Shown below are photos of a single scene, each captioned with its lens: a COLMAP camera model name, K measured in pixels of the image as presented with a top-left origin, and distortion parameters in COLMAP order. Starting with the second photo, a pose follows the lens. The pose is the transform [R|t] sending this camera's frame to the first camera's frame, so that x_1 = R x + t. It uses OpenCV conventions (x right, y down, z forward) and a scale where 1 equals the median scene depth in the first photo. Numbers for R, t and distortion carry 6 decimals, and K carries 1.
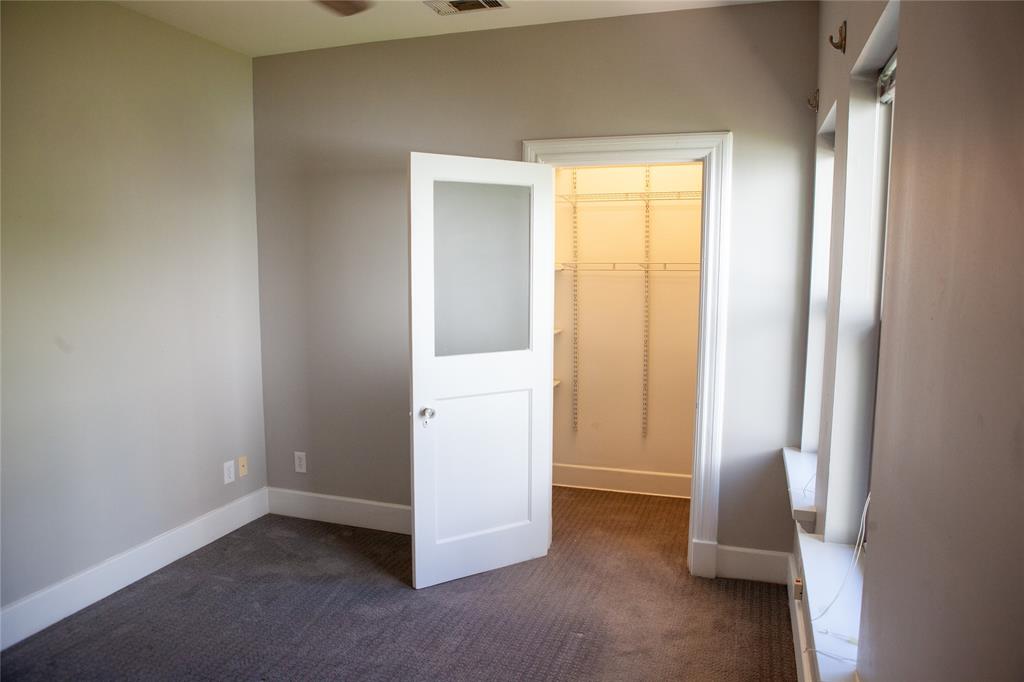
lens RADIAL K [[707.0, 0, 513.9], [0, 707.0, 343.0], [0, 0, 1]] dist [-0.072761, 0.024670]
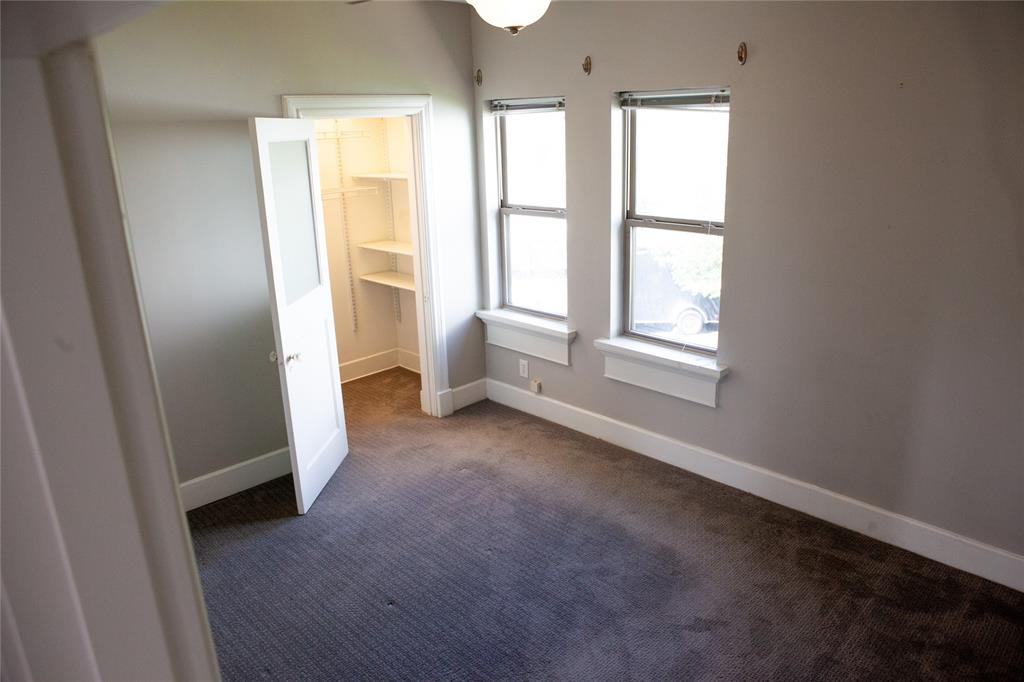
lens RADIAL K [[707.0, 0, 515.2], [0, 707.0, 343.2], [0, 0, 1]] dist [-0.072761, 0.024670]
pose [[0.466334, -0.278998, 0.839460, -0.840556], [0.140952, 0.960273, 0.240849, -0.134749], [-0.873307, 0.006007, 0.487134, 0.178968]]
